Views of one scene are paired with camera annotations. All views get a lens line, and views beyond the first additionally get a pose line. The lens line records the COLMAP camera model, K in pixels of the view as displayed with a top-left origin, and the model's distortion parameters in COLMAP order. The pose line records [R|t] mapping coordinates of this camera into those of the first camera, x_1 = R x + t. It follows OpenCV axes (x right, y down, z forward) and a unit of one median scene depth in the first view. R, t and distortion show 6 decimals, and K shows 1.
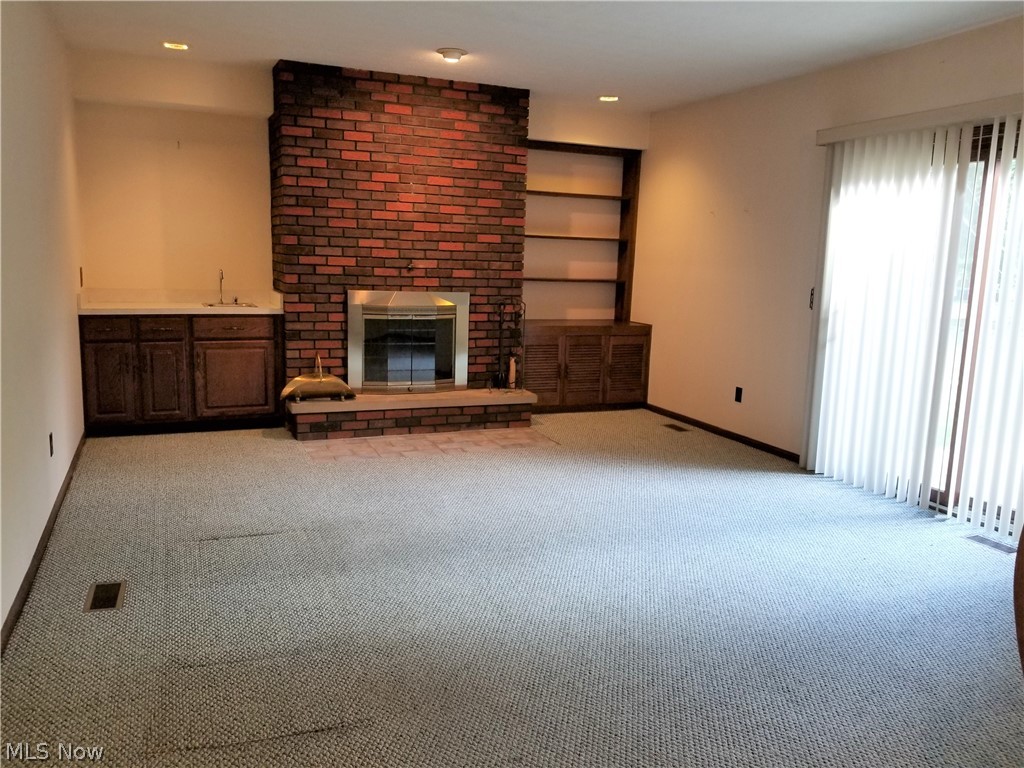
lens RADIAL K [[795.0, 0, 495.1], [0, 795.0, 384.2], [0, 0, 1]] dist [0.074528, -0.087120]
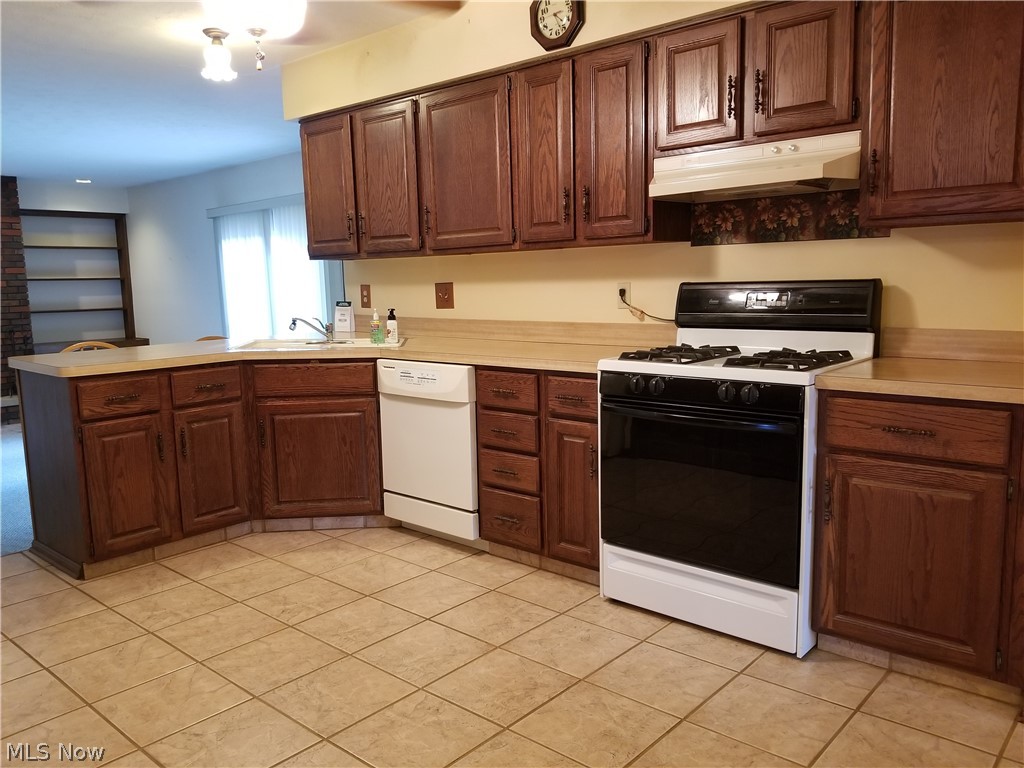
lens RADIAL K [[795.0, 0, 504.3], [0, 795.0, 386.2], [0, 0, 1]] dist [0.074528, -0.087120]
pose [[0.899658, -0.111986, 0.421989, 0.182971], [0.124373, 0.992234, -0.001841, 0.104194], [-0.418506, 0.054140, 0.906599, -0.622968]]
